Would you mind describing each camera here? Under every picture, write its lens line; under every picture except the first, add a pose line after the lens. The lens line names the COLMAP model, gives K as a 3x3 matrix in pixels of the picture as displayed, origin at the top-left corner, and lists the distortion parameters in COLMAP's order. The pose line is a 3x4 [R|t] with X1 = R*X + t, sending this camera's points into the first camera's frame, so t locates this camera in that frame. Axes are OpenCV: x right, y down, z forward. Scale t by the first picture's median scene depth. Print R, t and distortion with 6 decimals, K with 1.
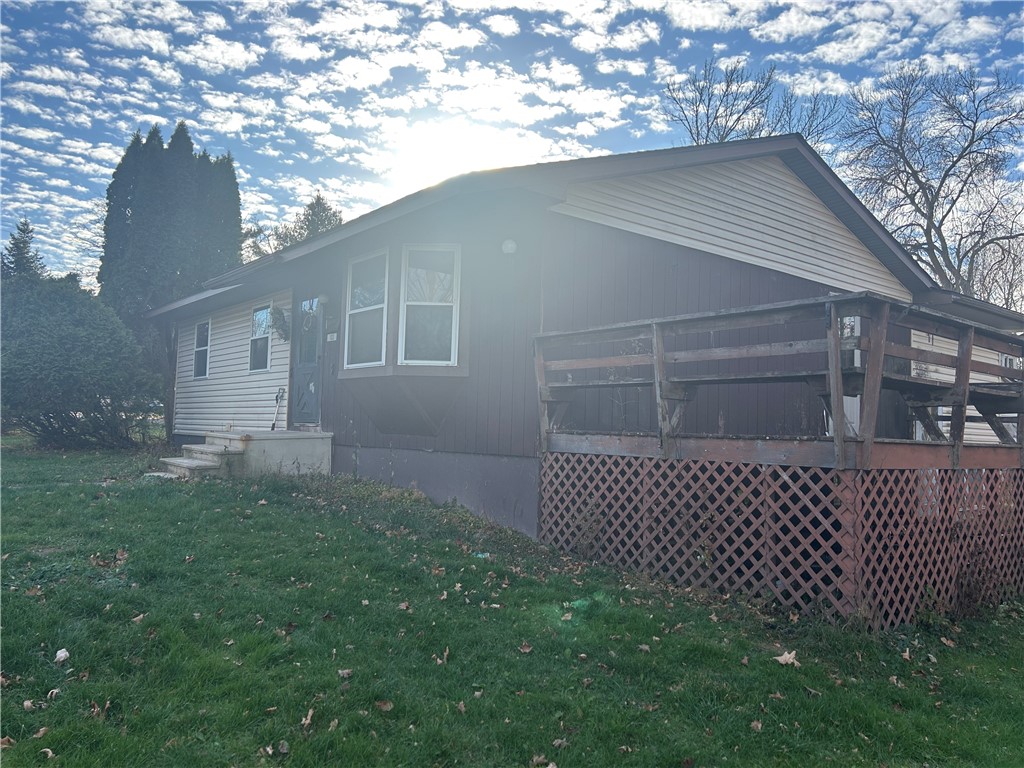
lens RADIAL K [[764.0, 0, 512.0], [0, 764.0, 384.0], [0, 0, 1]] dist [0.007398, 0.000600]
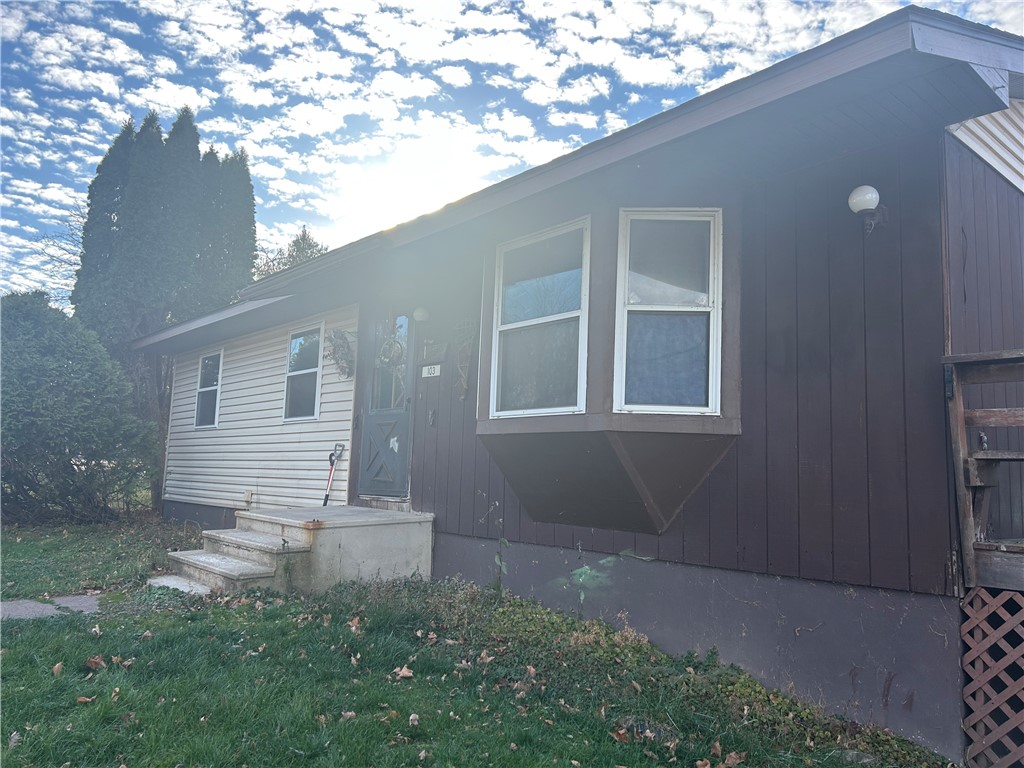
lens RADIAL K [[771.6, 0, 512.0], [0, 771.6, 384.0], [0, 0, 1]] dist [0.004305, -0.004888]
pose [[0.999174, 0.010259, 0.039316, -0.173319], [-0.007764, 0.997978, -0.063089, -0.006281], [-0.039884, 0.062732, 0.997233, 0.286379]]
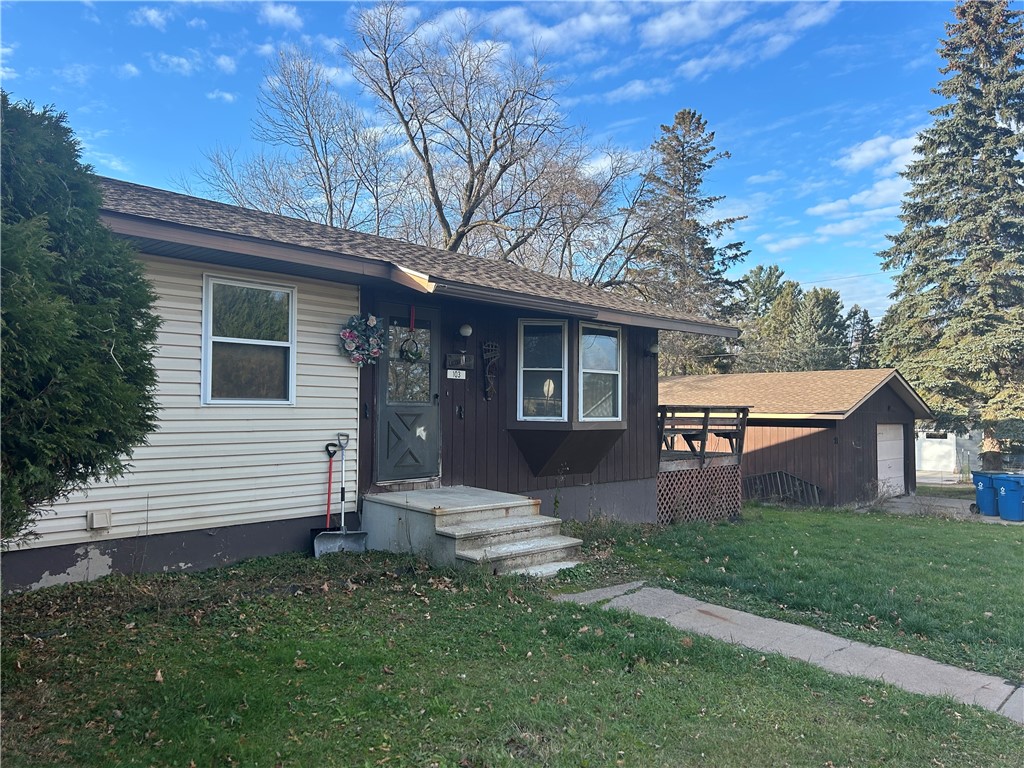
lens RADIAL K [[764.0, 0, 512.0], [0, 764.0, 384.0], [0, 0, 1]] dist [0.007398, 0.000600]
pose [[-0.132174, -0.005277, 0.991212, -0.988879], [-0.078209, 0.996924, -0.005122, -0.046217], [-0.988136, -0.078199, -0.132181, 0.955055]]
